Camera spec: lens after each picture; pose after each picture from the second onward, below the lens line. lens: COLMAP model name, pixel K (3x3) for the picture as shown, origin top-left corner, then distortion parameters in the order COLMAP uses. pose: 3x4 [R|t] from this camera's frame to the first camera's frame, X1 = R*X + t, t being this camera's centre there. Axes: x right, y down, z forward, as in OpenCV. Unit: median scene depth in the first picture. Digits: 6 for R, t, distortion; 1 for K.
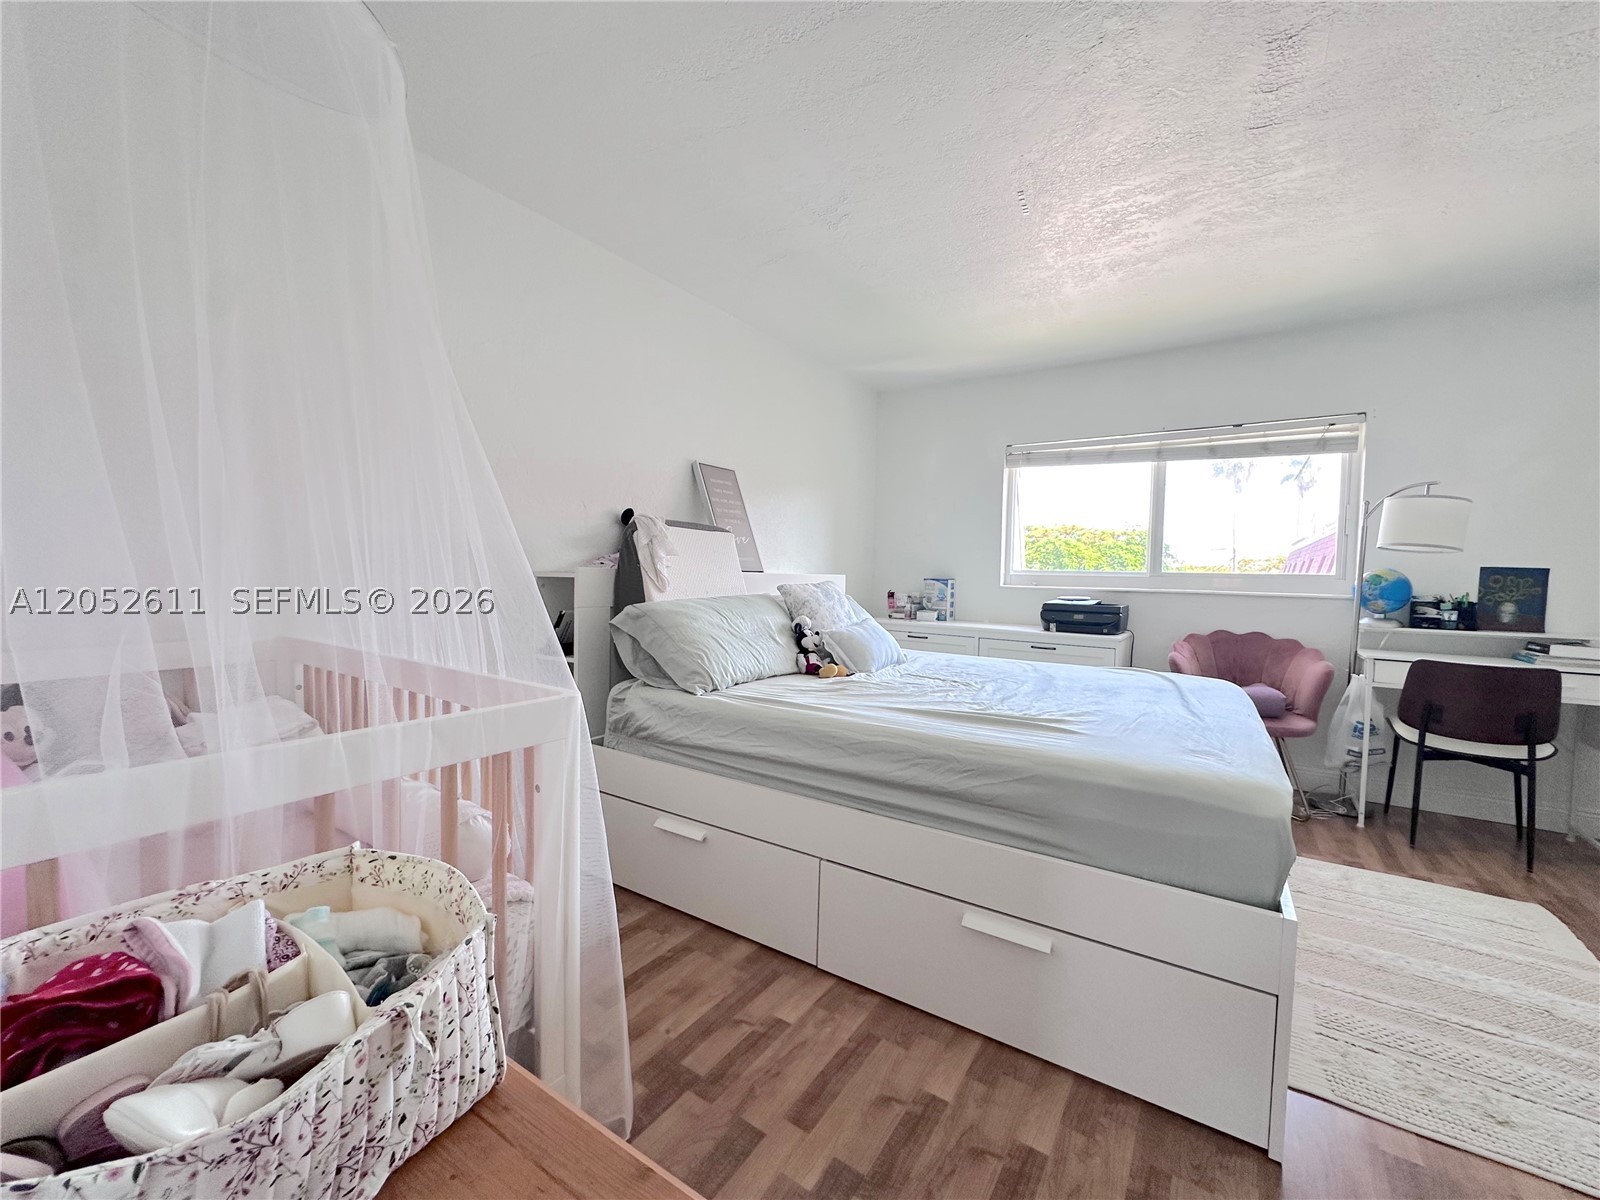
lens RADIAL K [[640.2, 0, 806.1], [0, 640.2, 602.4], [0, 0, 1]] dist [-0.005887, 0.000701]
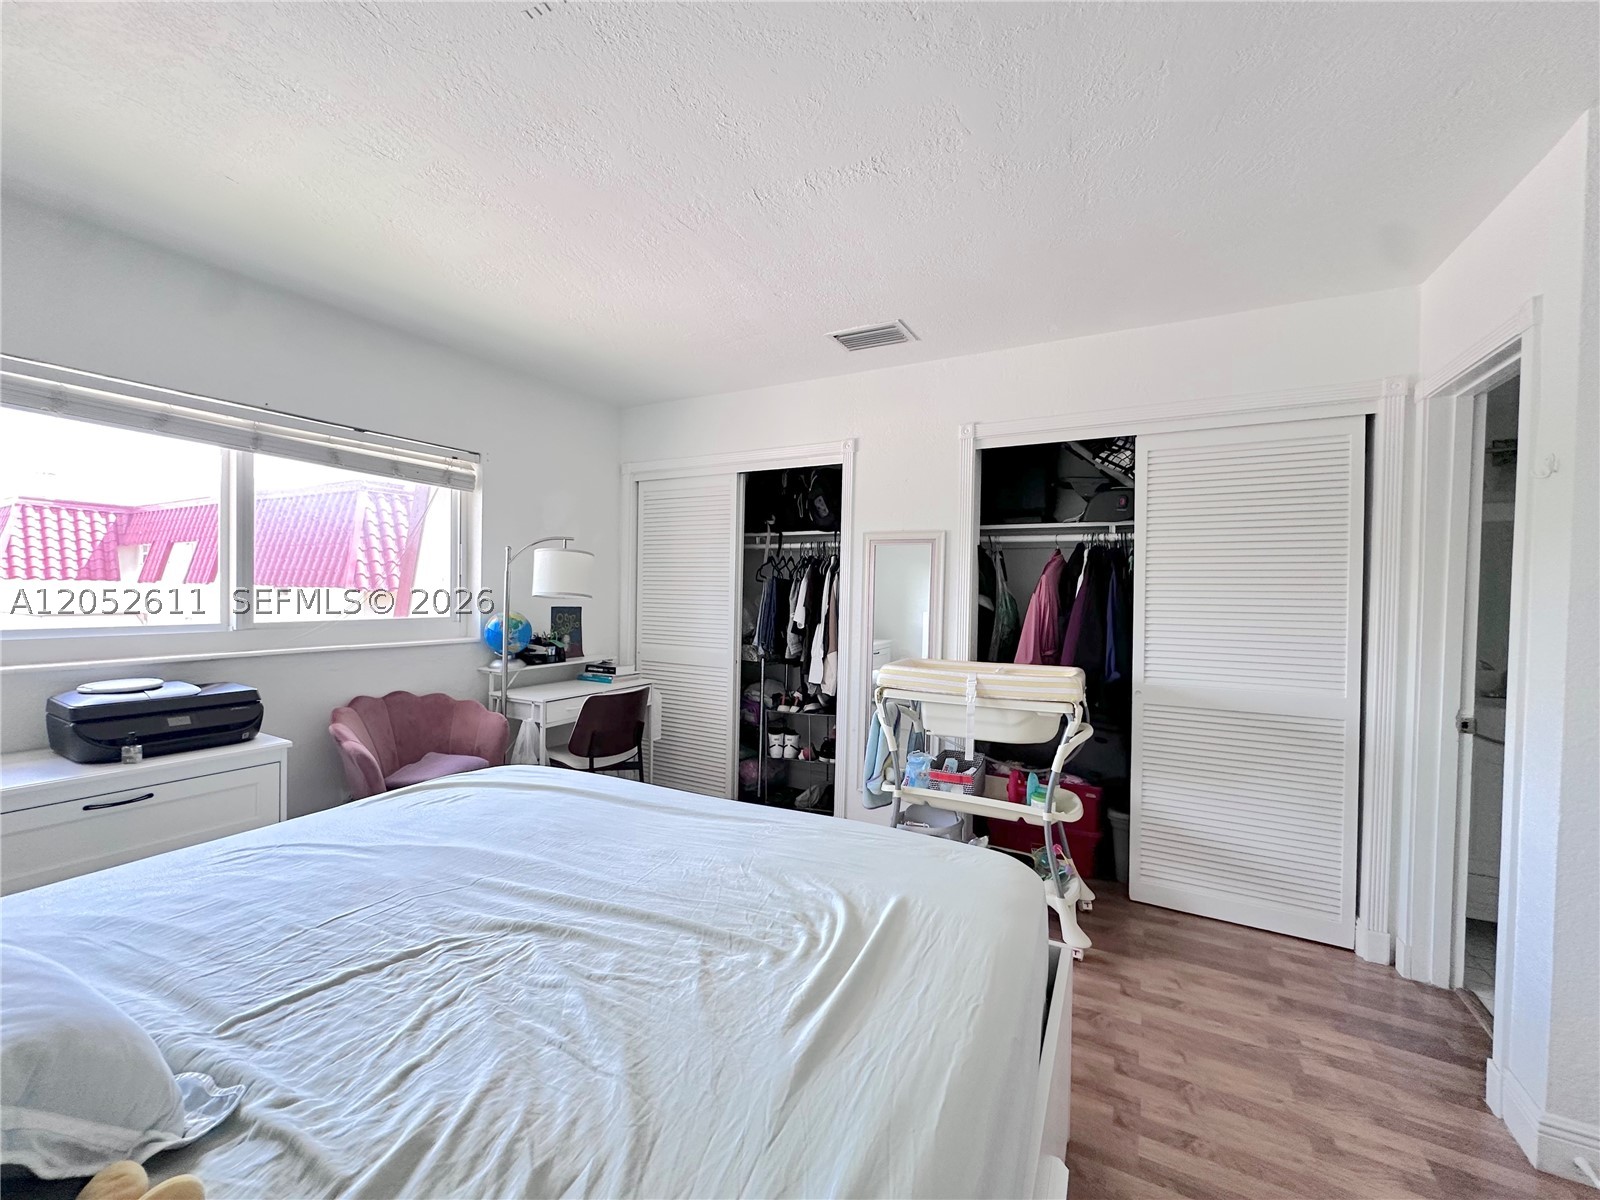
lens RADIAL K [[640.2, 0, 803.4], [0, 640.2, 599.1], [0, 0, 1]] dist [-0.005887, 0.000701]
pose [[-0.101819, -0.037690, 0.994089, -0.164804], [0.026815, 0.998815, 0.040616, -0.094691], [-0.994441, 0.030792, -0.100688, 0.580295]]
